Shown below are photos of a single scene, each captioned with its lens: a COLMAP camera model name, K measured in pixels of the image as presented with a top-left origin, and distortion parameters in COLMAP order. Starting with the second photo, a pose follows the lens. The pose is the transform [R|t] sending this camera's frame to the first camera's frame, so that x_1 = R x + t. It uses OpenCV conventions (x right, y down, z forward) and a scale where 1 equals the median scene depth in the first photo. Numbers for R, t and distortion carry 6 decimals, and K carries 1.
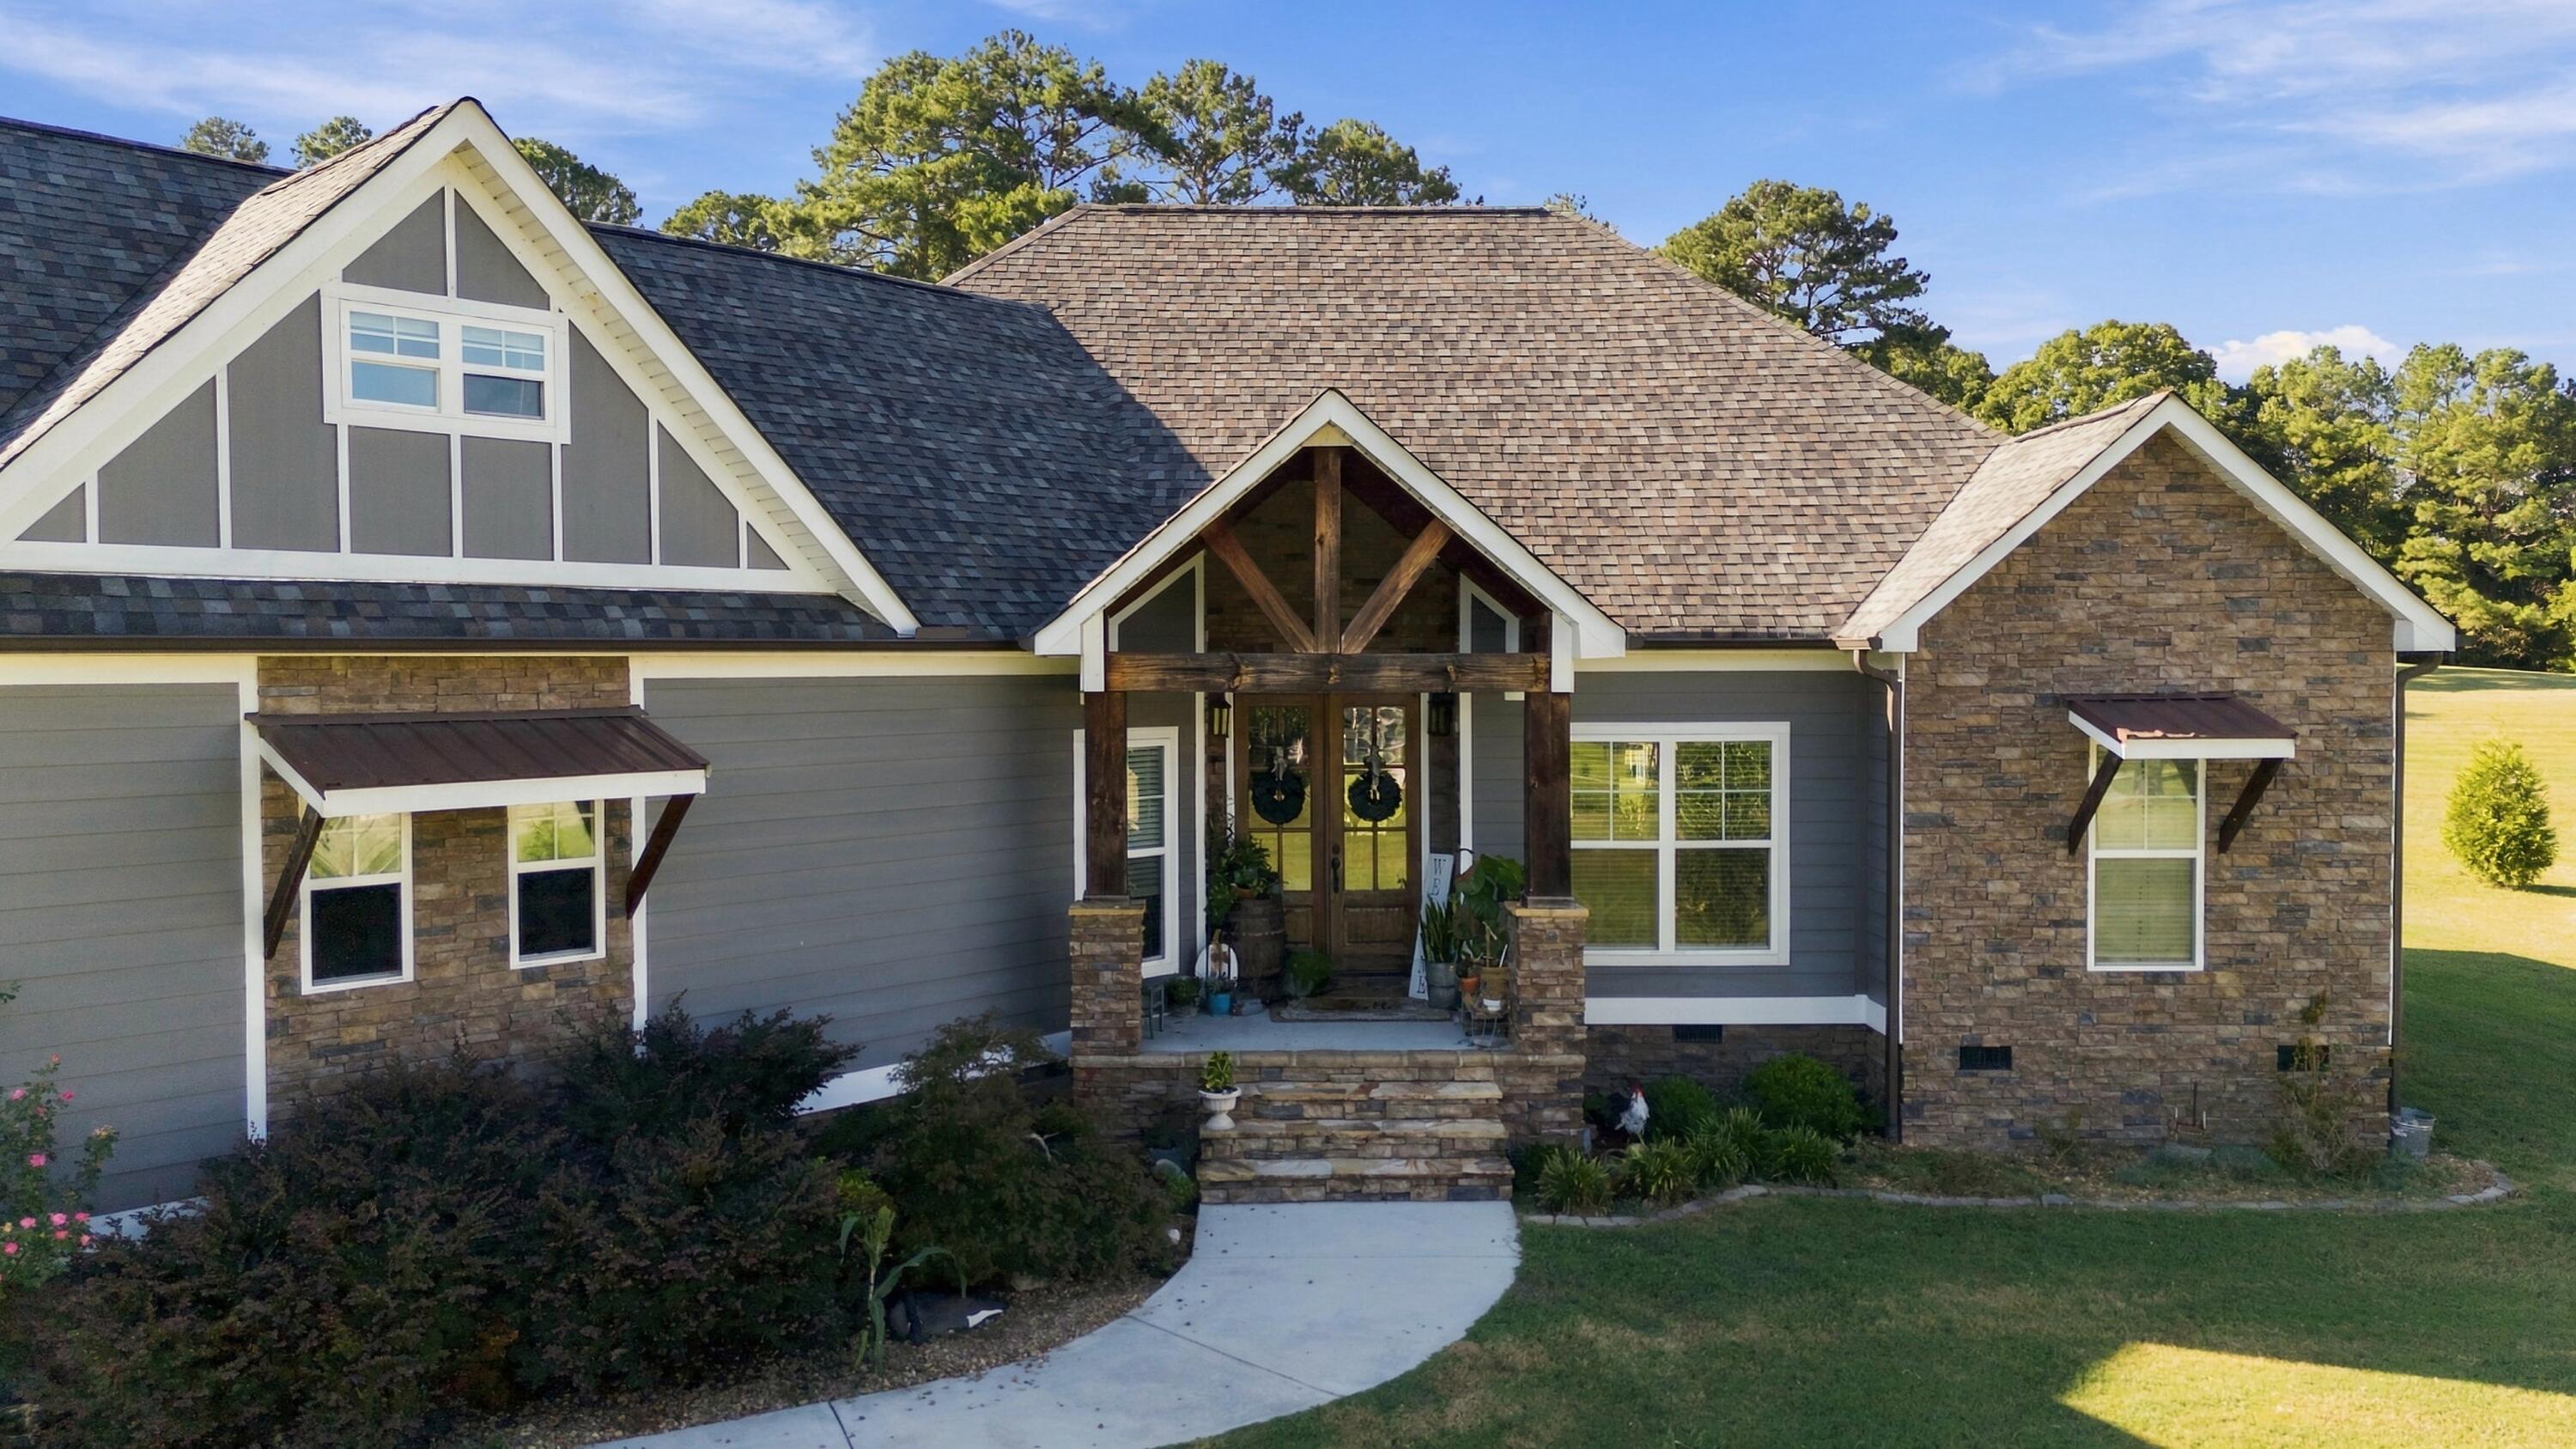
lens RADIAL K [[1898.4, 0, 1288.0], [0, 1898.4, 724.5], [0, 0, 1]] dist [0.086038, -0.076331]
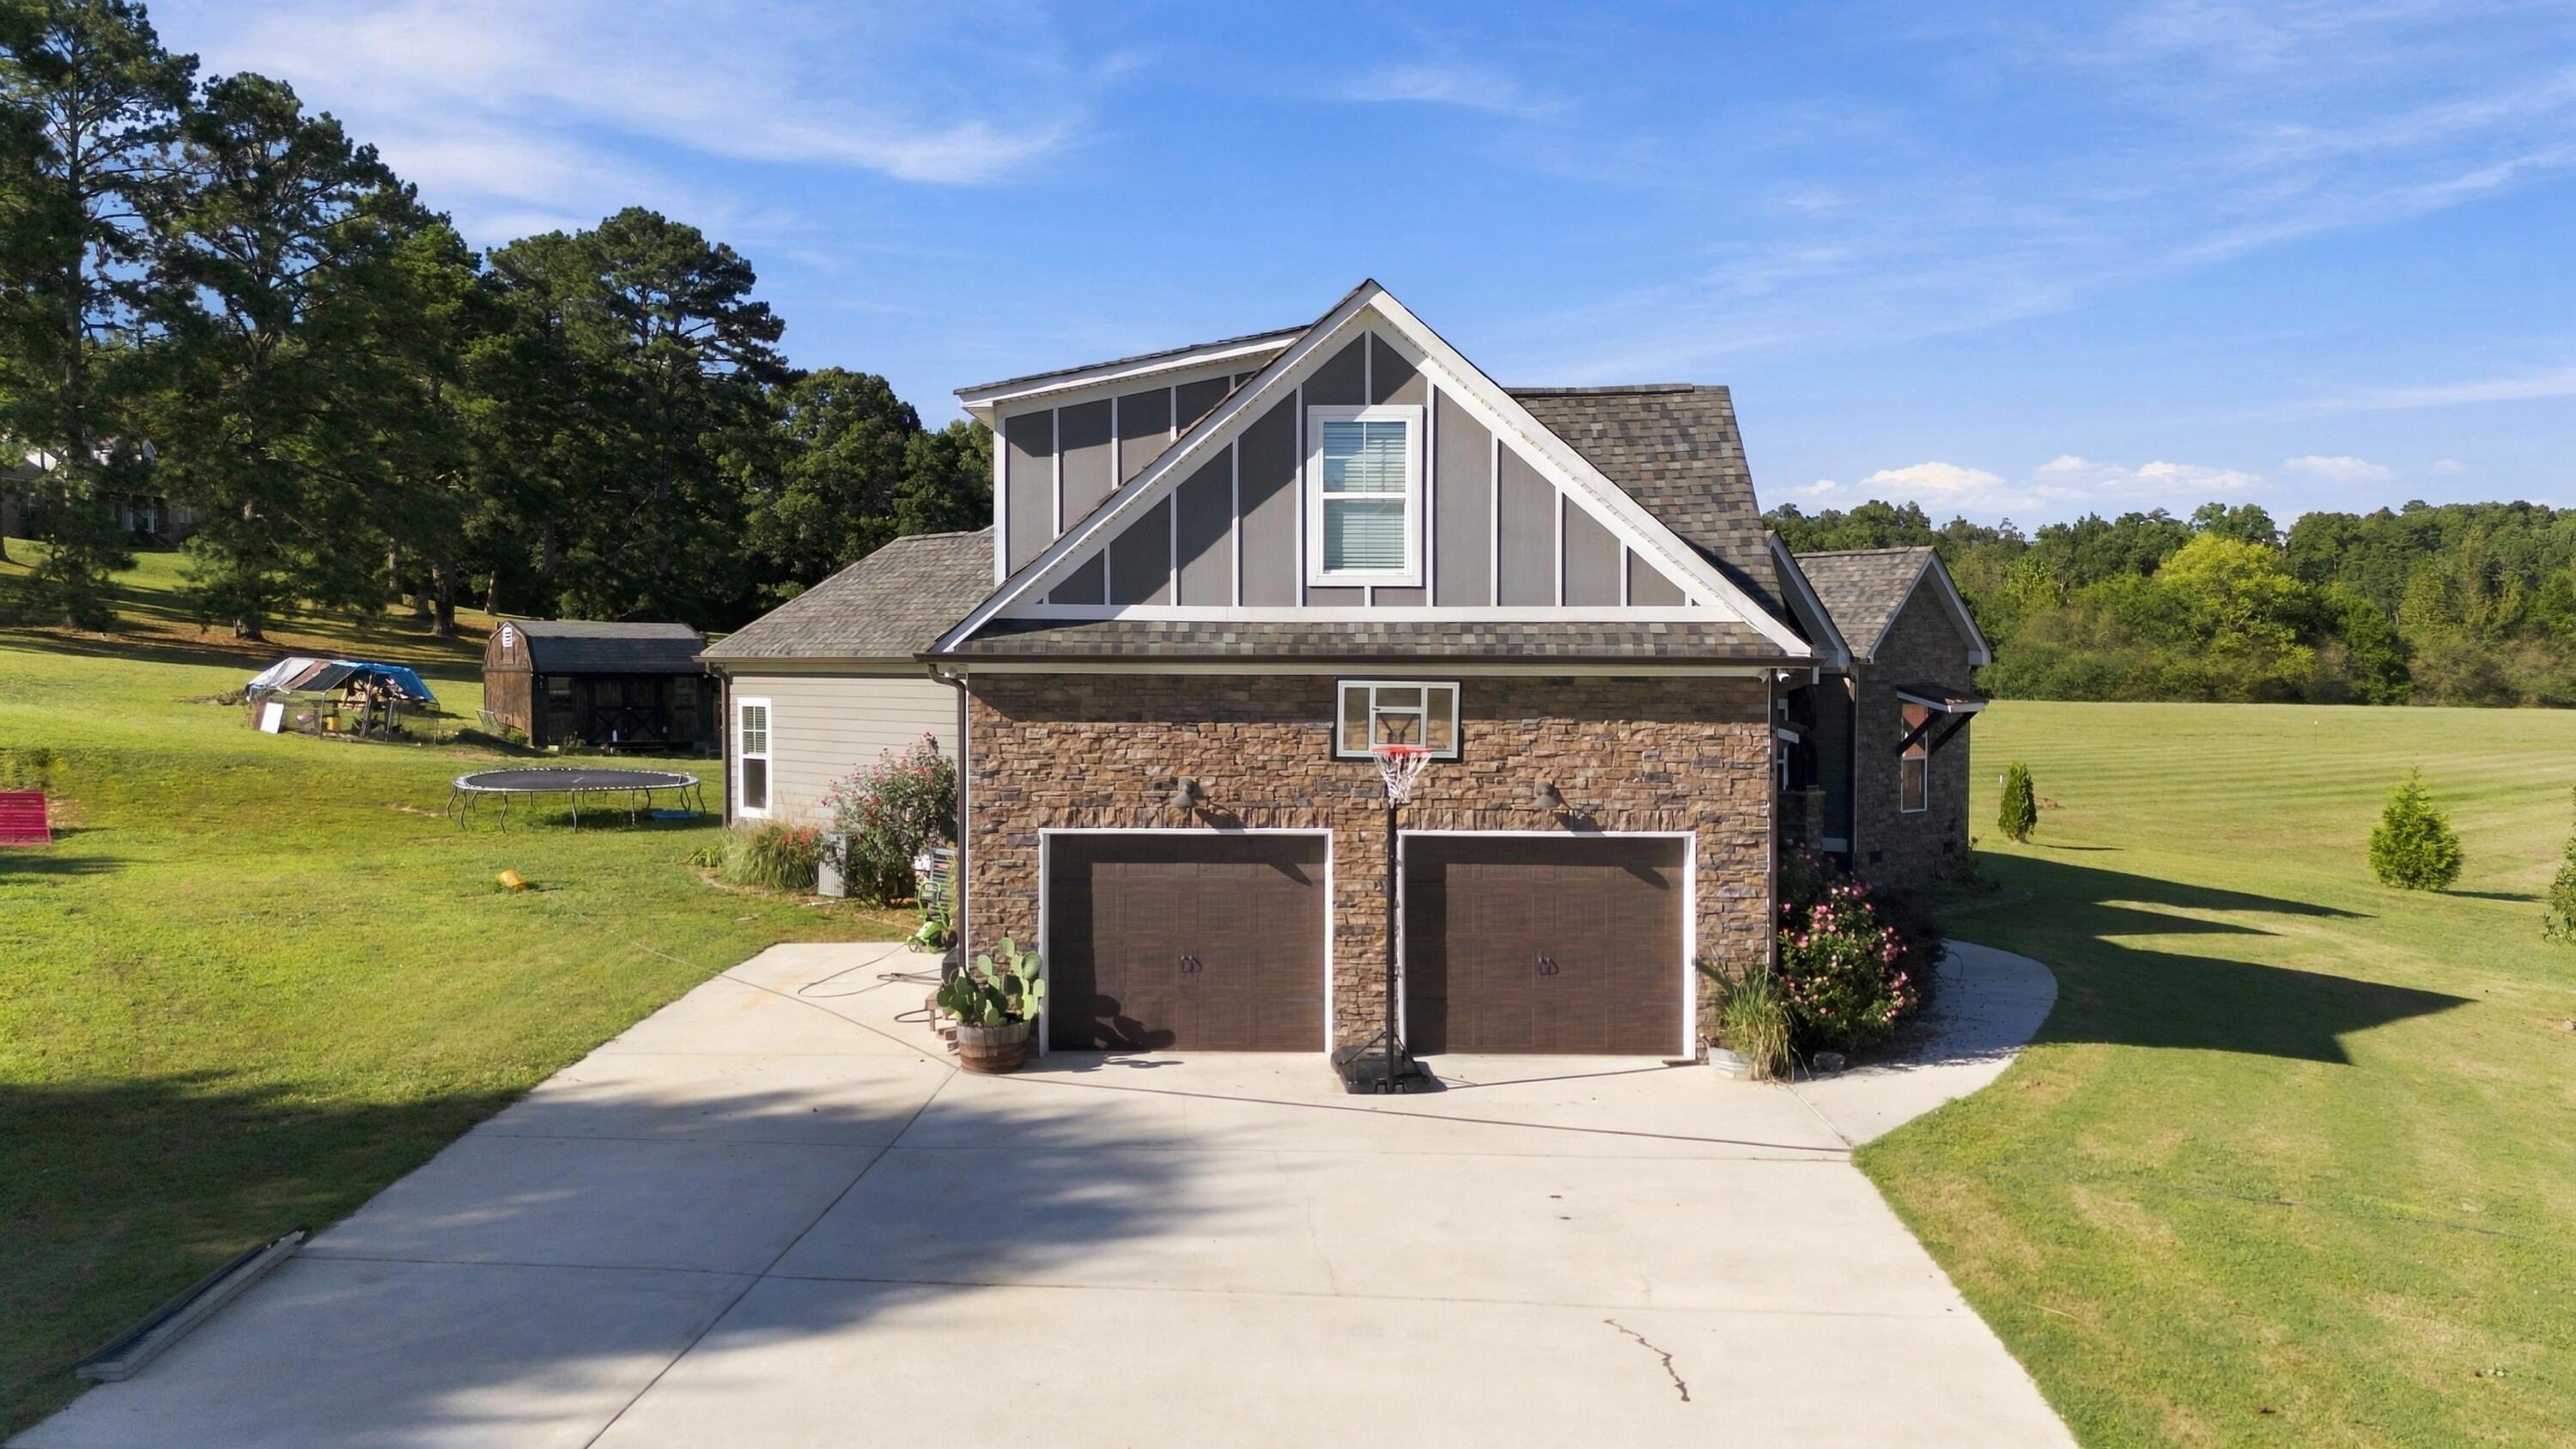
lens RADIAL K [[1898.4, 0, 1288.0], [0, 1898.4, 724.5], [0, 0, 1]] dist [0.086038, -0.076331]
pose [[0.735336, -0.018724, 0.677444, -1.526362], [0.020470, 0.999776, 0.005414, 0.003696], [-0.677394, 0.009886, 0.735554, -0.108141]]
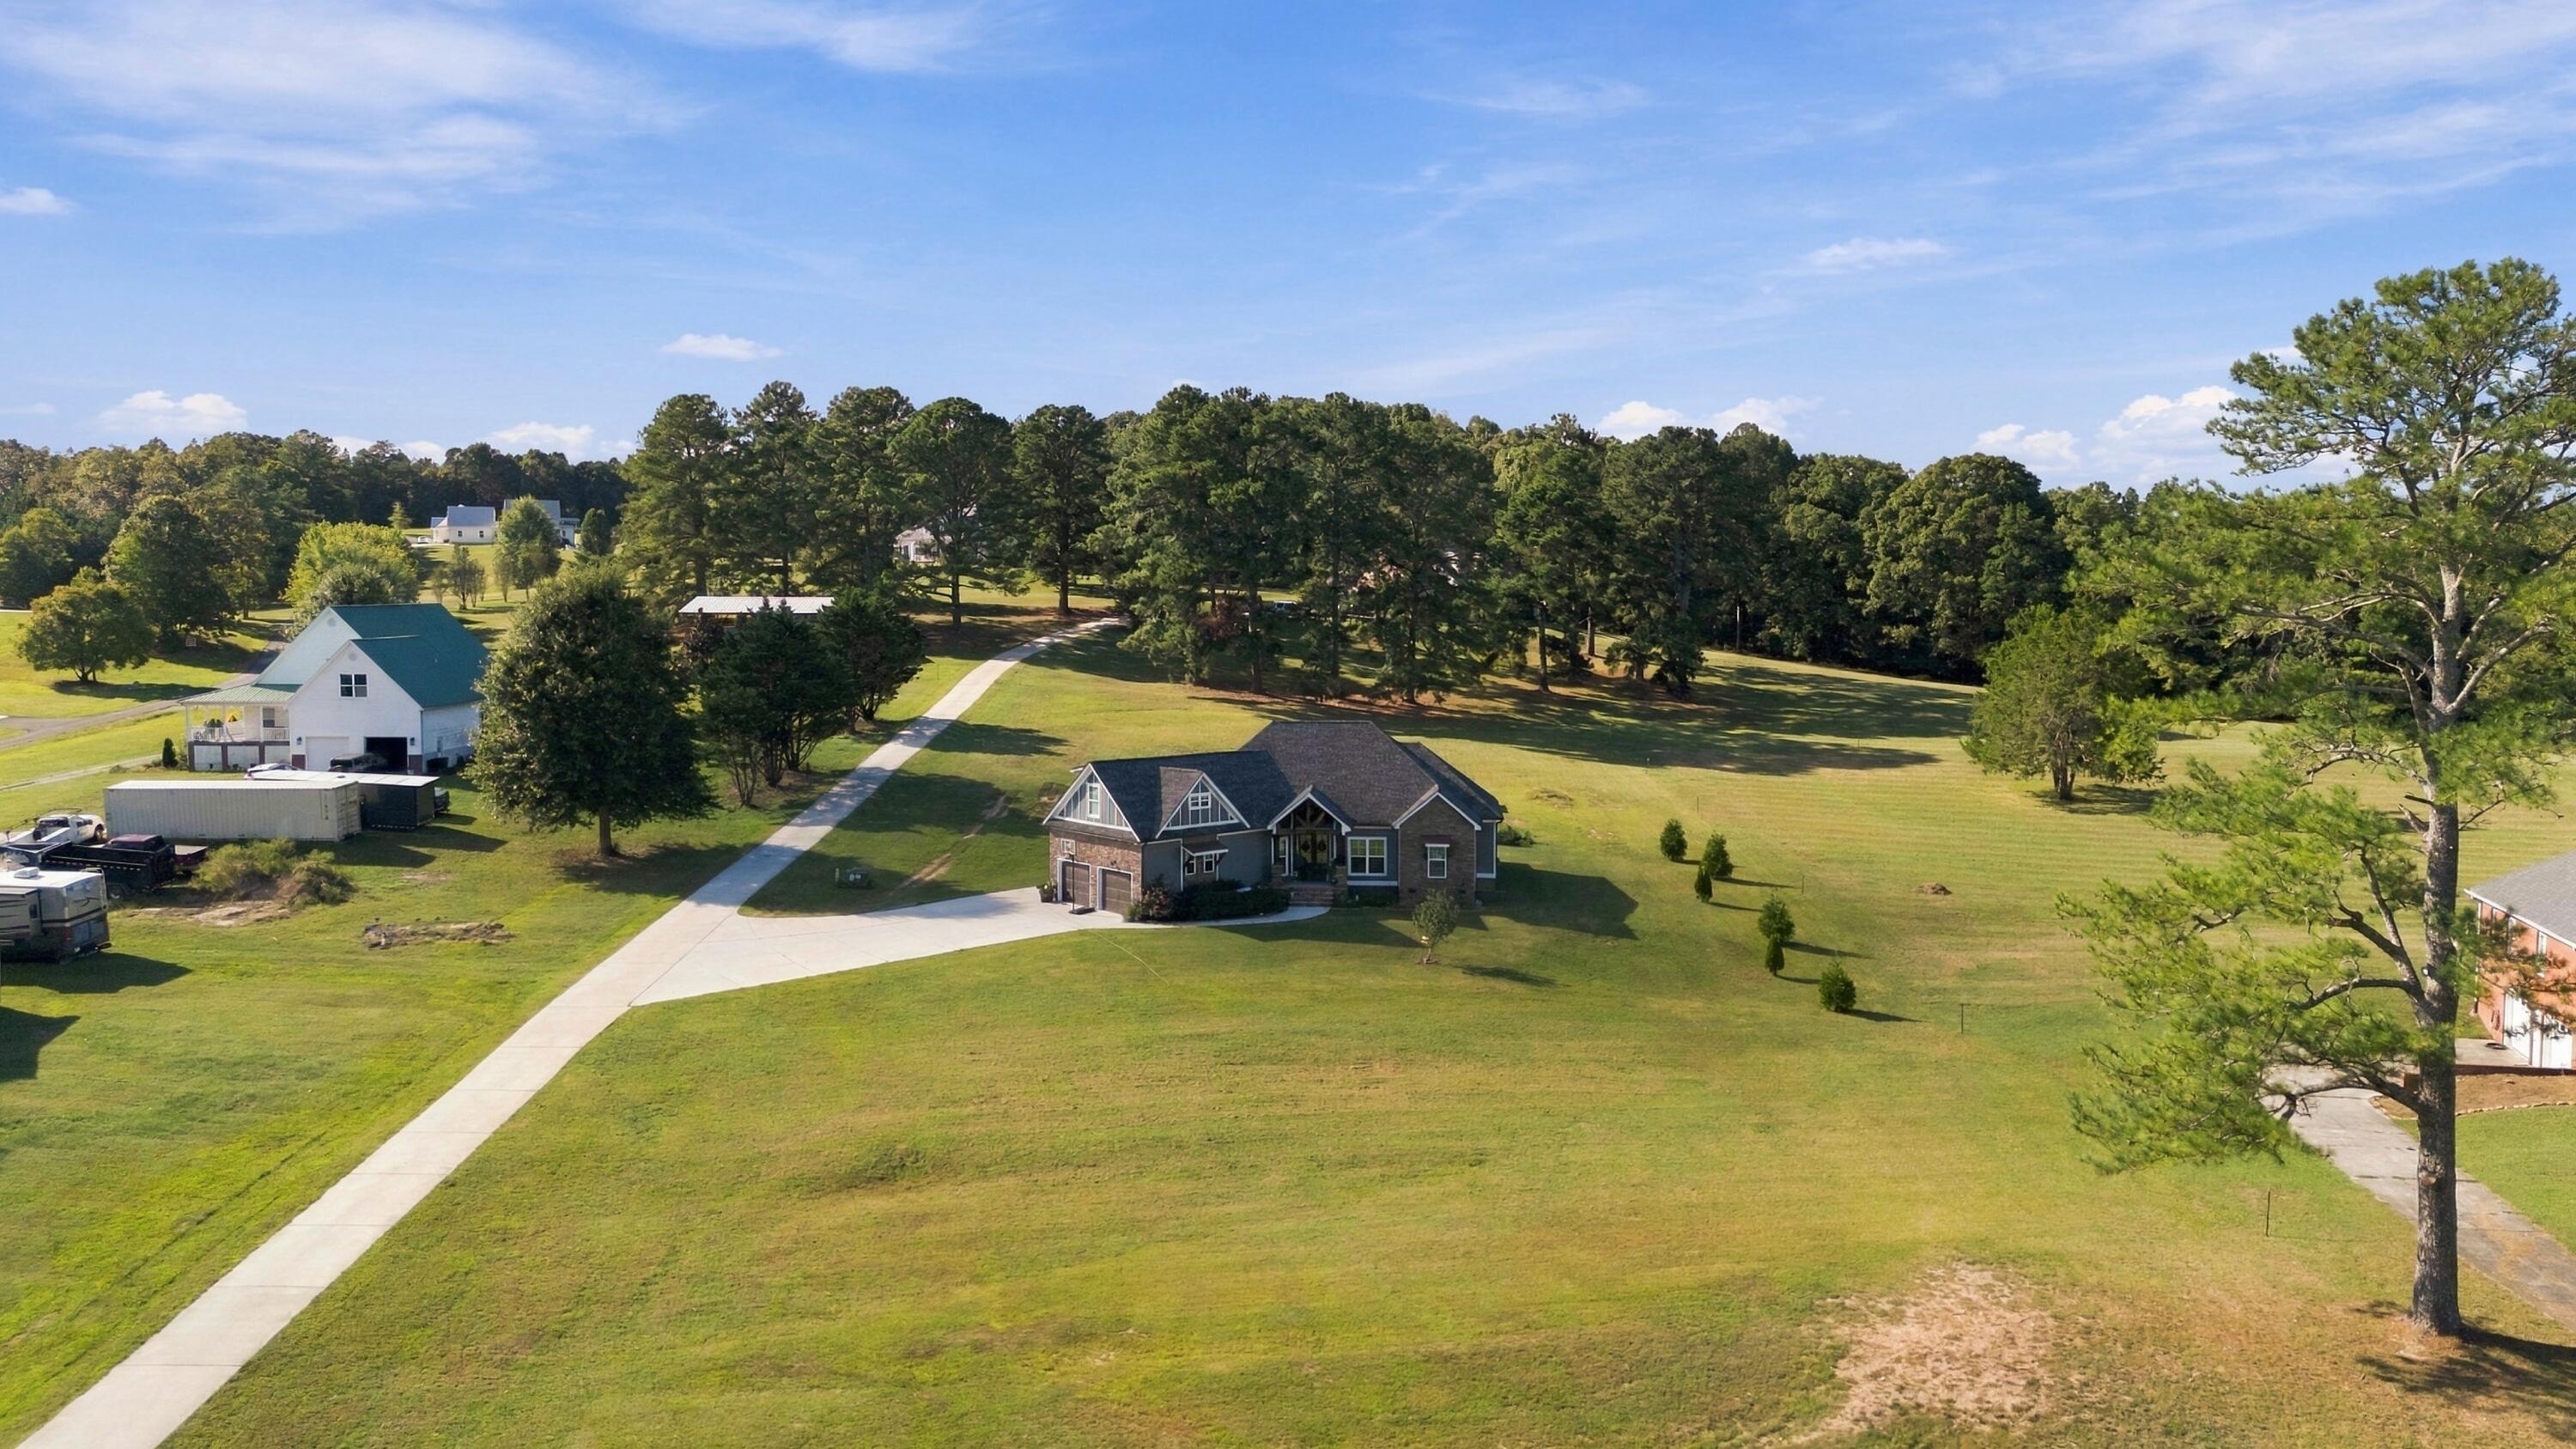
lens RADIAL K [[1898.4, 0, 1288.0], [0, 1898.4, 724.5], [0, 0, 1]] dist [0.086038, -0.076331]
pose [[0.995483, 0.011901, -0.094190, 0.536788], [-0.007979, 0.999090, 0.041900, -0.642695], [0.094603, -0.040959, 0.994672, -5.316361]]
